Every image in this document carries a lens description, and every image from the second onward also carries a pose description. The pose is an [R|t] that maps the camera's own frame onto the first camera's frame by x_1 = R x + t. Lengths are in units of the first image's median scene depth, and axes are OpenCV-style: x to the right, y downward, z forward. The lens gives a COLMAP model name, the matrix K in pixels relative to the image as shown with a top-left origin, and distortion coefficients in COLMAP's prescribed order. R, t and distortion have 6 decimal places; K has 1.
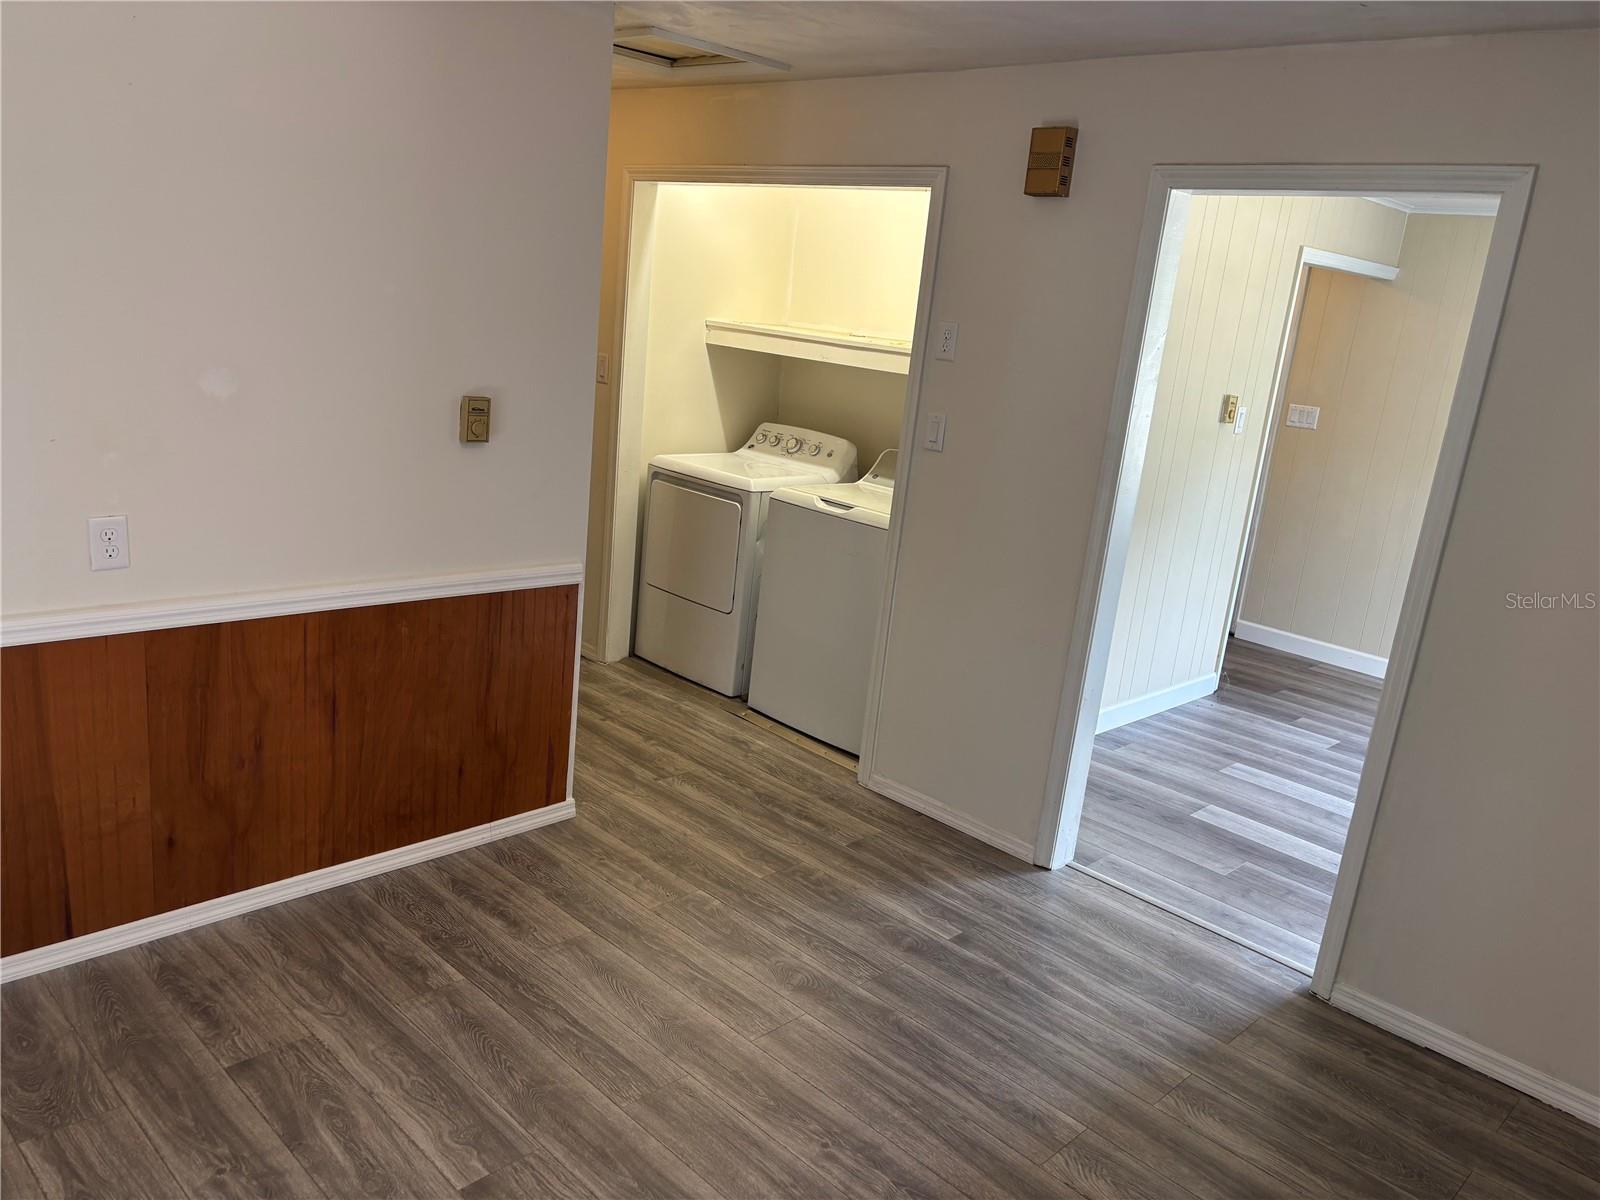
lens RADIAL K [[1215.3, 0, 803.2], [0, 1215.3, 608.3], [0, 0, 1]] dist [0.070155, -0.075009]
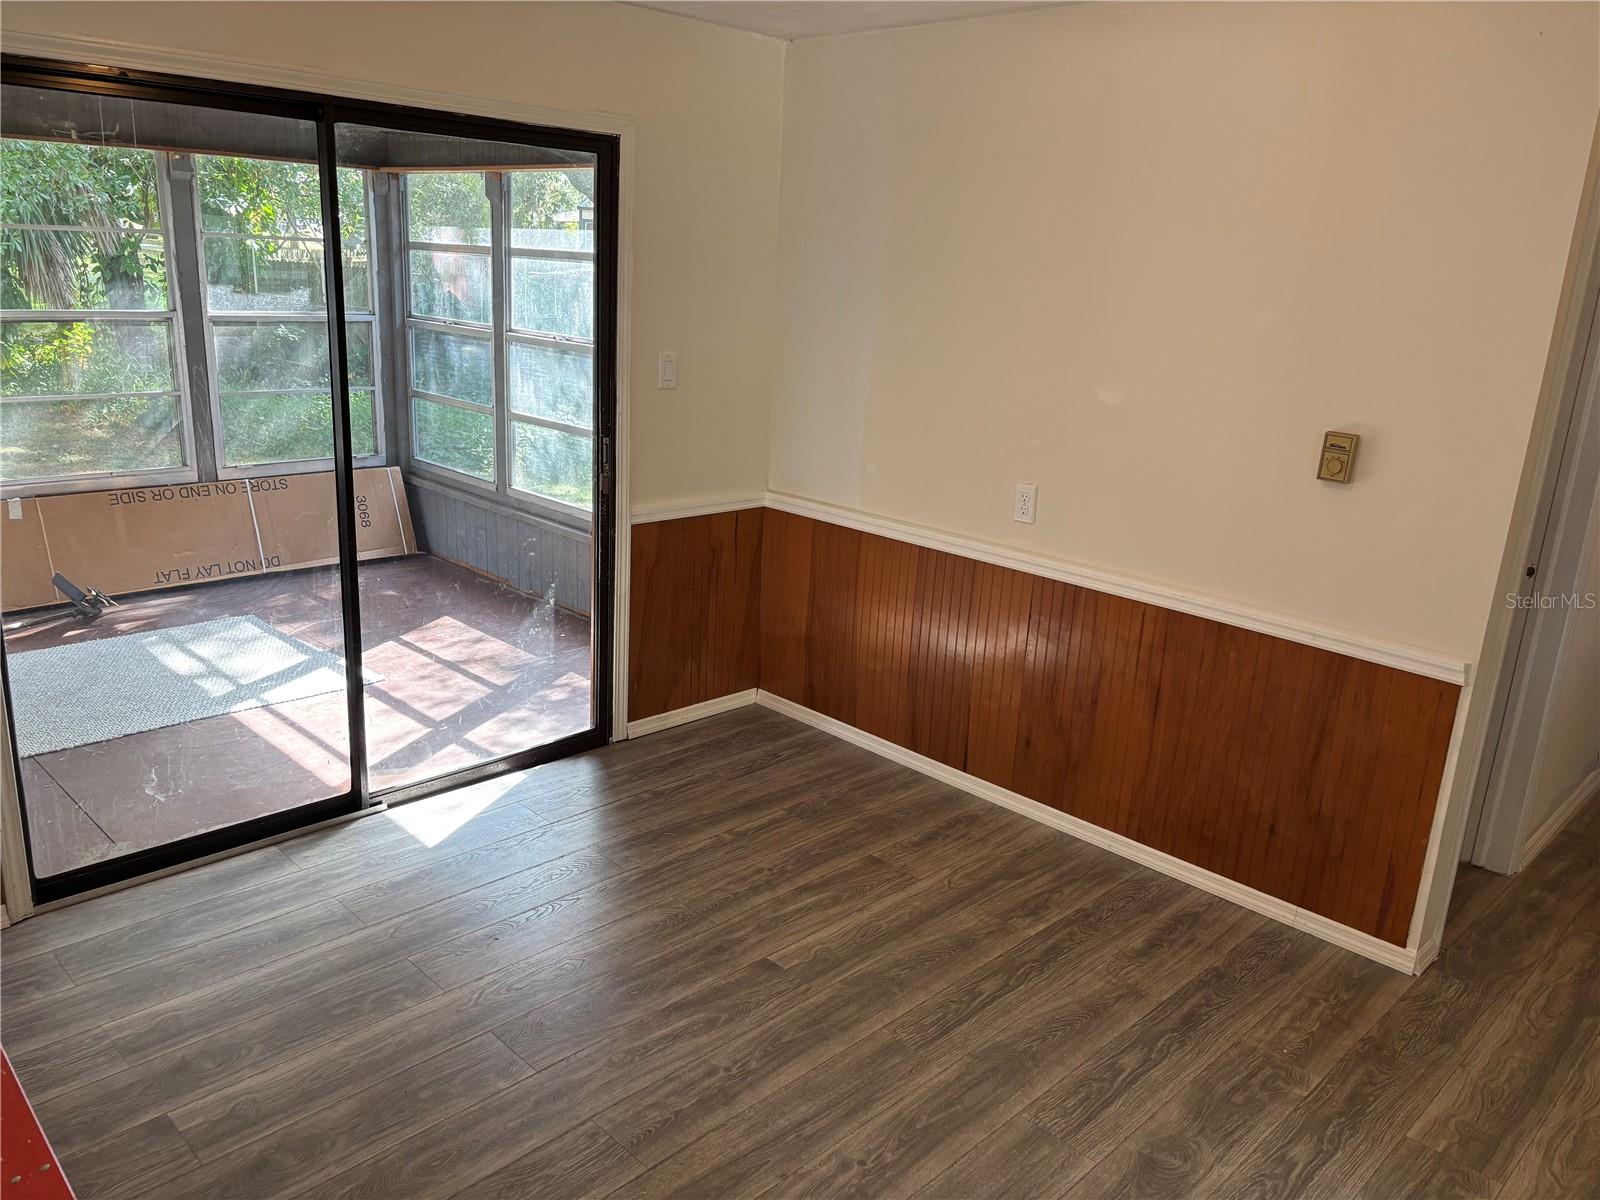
lens RADIAL K [[1215.3, 0, 799.6], [0, 1215.3, 601.7], [0, 0, 1]] dist [0.070155, -0.075009]
pose [[-0.000671, 0.170636, -0.985334, 0.686496], [-0.310190, 0.936696, 0.162425, -0.079032], [0.950674, 0.305750, 0.052301, 0.615000]]
